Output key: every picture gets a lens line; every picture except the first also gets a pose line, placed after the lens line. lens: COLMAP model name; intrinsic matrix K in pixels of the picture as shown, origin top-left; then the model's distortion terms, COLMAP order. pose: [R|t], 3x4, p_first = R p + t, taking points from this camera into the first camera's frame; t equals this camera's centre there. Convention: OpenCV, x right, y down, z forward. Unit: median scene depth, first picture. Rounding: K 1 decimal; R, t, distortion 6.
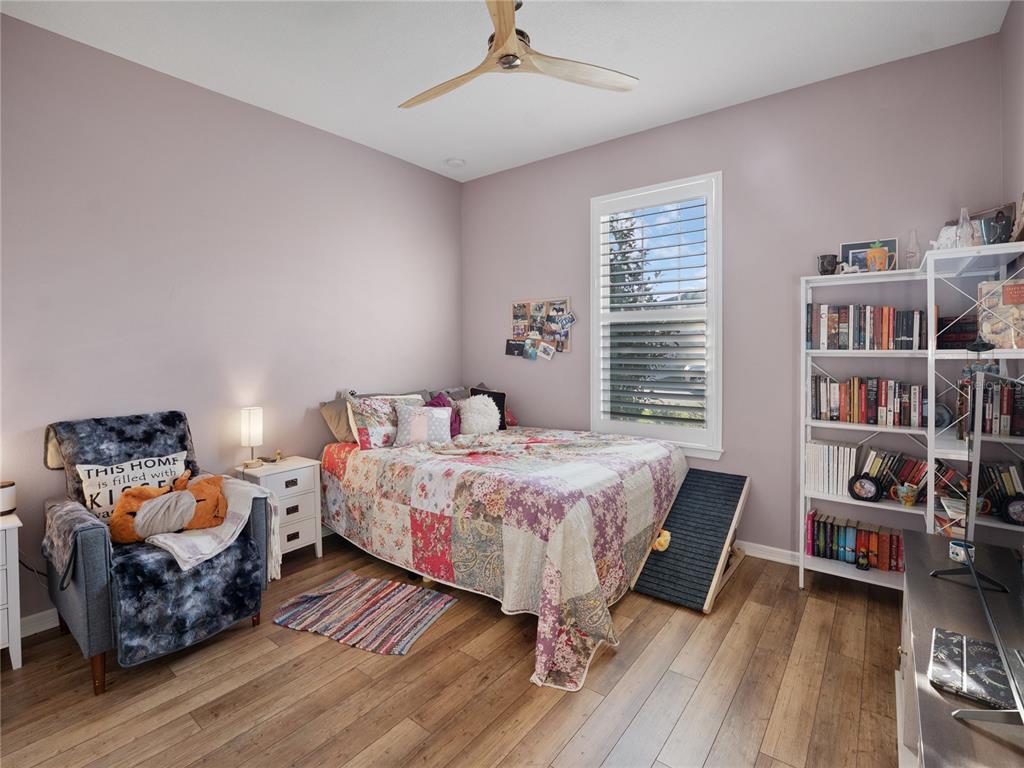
lens RADIAL K [[488.2, 0, 515.5], [0, 488.2, 363.7], [0, 0, 1]] dist [-0.024850, 0.000034]
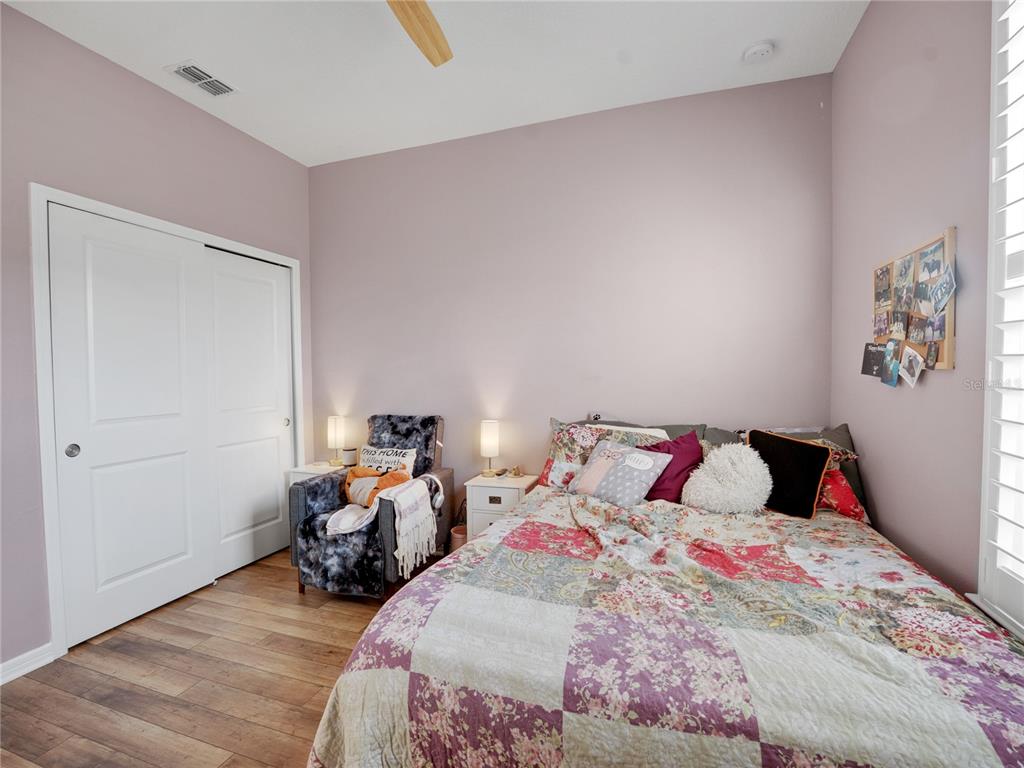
lens RADIAL K [[469.3, 0, 496.1], [0, 469.3, 388.2], [0, 0, 1]] dist [-0.015396, 0.000336]
pose [[0.314320, 0.042256, -0.948376, 0.533666], [-0.018775, 0.999090, 0.038293, -0.025417], [0.949131, 0.005770, 0.314827, 0.827056]]
